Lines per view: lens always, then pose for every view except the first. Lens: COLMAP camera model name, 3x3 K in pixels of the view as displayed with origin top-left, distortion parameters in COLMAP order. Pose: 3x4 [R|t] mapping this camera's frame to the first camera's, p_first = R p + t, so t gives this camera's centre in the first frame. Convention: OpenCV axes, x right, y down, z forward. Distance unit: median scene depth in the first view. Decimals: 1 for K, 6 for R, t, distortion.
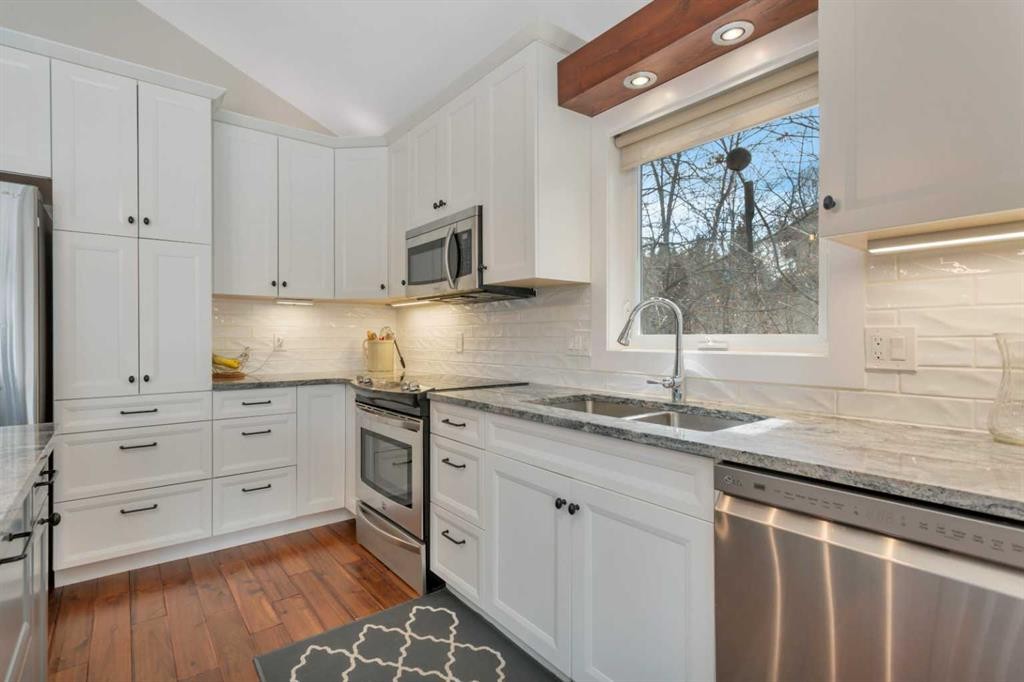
lens RADIAL K [[490.4, 0, 512.0], [0, 490.4, 341.0], [0, 0, 1]] dist [0.001333, 0.000159]
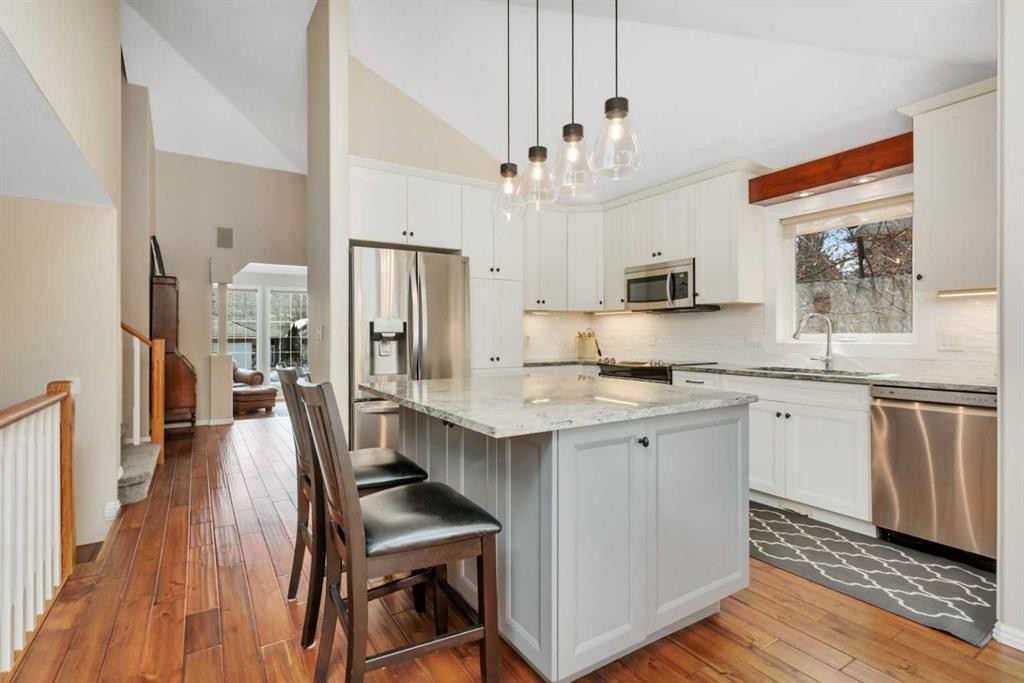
lens RADIAL K [[489.2, 0, 507.7], [0, 489.2, 334.8], [0, 0, 1]] dist [0.000489, -0.000448]
pose [[0.994005, 0.000411, -0.109331, -0.523458], [-0.001505, 0.999950, -0.009921, 0.009192], [0.109322, 0.010026, 0.993956, -0.763164]]
